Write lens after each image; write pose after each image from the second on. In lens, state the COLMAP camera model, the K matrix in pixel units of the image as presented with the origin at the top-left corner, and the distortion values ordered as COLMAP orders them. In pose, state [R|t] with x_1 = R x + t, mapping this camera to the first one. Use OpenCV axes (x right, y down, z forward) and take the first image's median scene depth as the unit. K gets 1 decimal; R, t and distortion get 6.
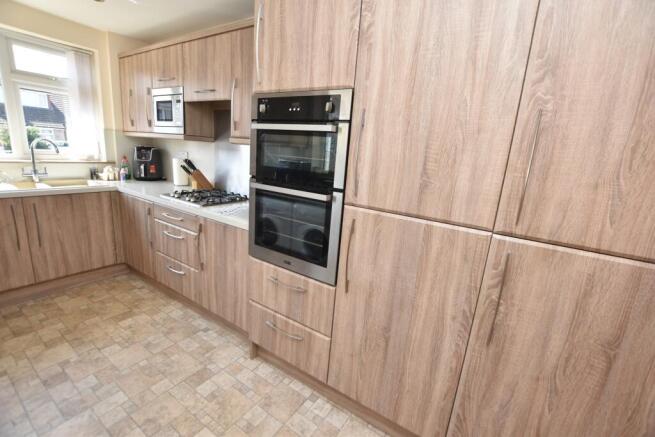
lens RADIAL K [[290.3, 0, 326.4], [0, 290.3, 219.8], [0, 0, 1]] dist [-0.029646, 0.005331]
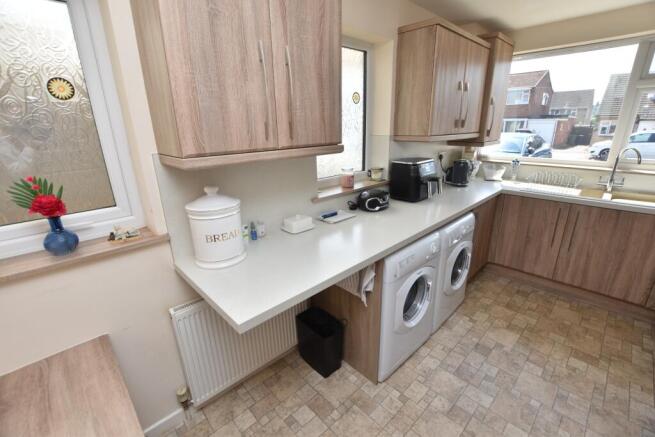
lens RADIAL K [[290.3, 0, 327.5], [0, 290.3, 221.7], [0, 0, 1]] dist [-0.029646, 0.005331]
pose [[-0.222837, 0.240320, -0.944770, 0.161882], [-0.223027, 0.930867, 0.289387, -0.110419], [0.949001, 0.275196, -0.153834, 0.276019]]
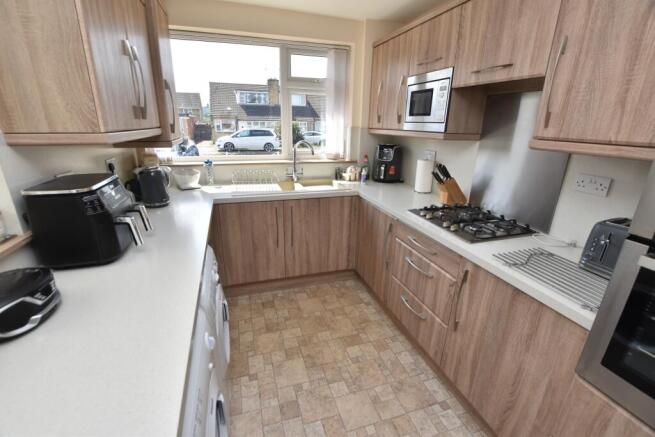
lens RADIAL K [[290.3, 0, 328.9], [0, 290.3, 219.8], [0, 0, 1]] dist [-0.029646, 0.005331]
pose [[0.780058, 0.141637, -0.609466, -0.250642], [-0.108072, 0.989902, 0.091726, -0.113100], [0.616304, -0.005686, 0.787488, 0.226933]]
